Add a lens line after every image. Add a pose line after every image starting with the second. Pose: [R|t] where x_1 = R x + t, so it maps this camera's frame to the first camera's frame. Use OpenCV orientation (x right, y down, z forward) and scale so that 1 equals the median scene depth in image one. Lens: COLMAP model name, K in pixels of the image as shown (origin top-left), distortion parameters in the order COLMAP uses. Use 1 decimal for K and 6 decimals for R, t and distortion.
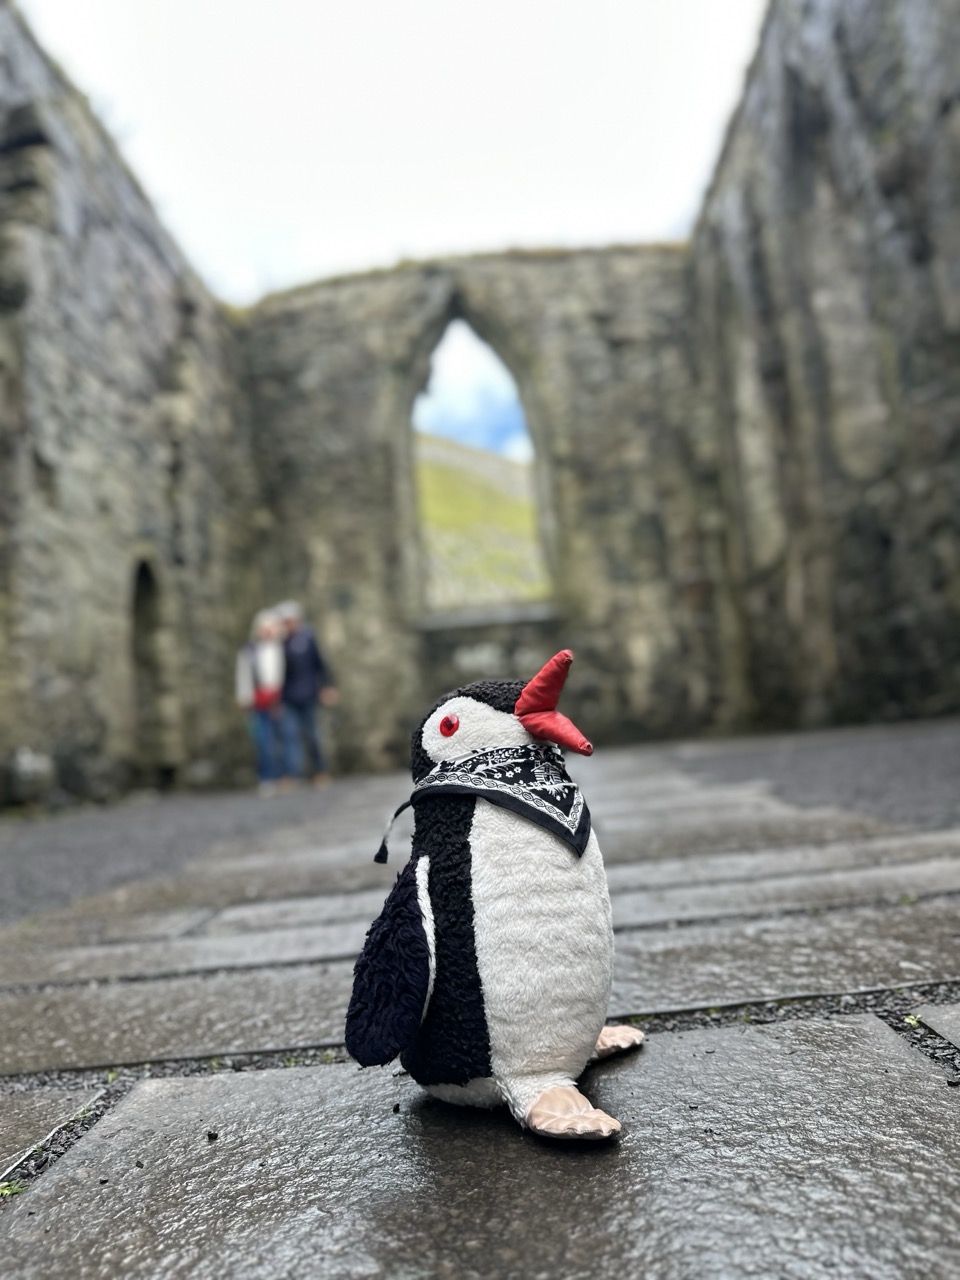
lens RADIAL K [[899.7, 0, 483.4], [0, 899.7, 632.8], [0, 0, 1]] dist [0.097334, -0.260599]
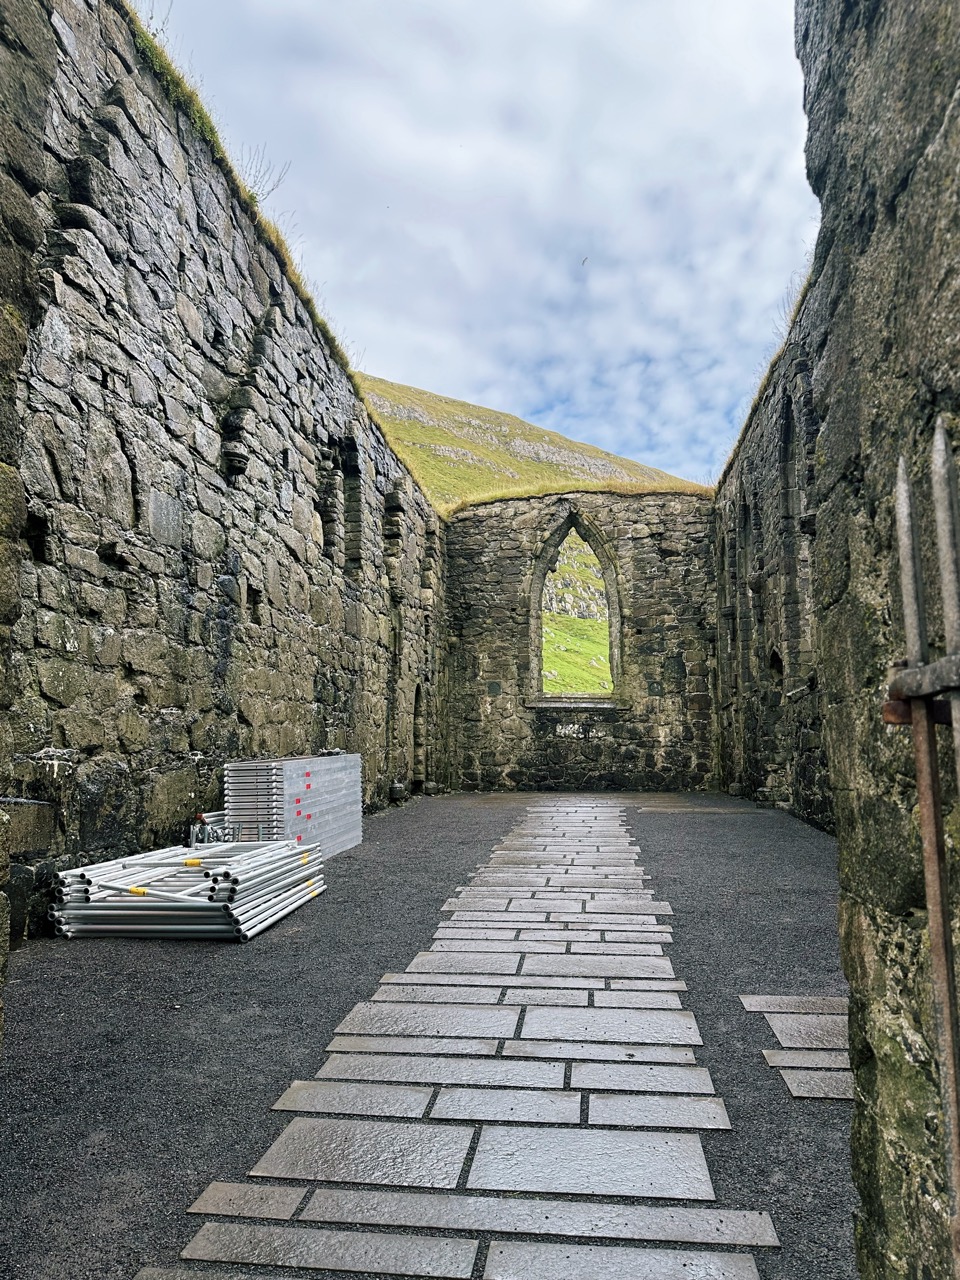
lens RADIAL K [[937.5, 0, 480.0], [0, 937.5, 640.0], [0, 0, 1]] dist [0.004544, 0.000340]
pose [[0.989941, 0.082418, -0.115000, 0.018445], [-0.083350, 0.996515, -0.003311, -0.122144], [0.114326, 0.012863, 0.993360, -0.807022]]
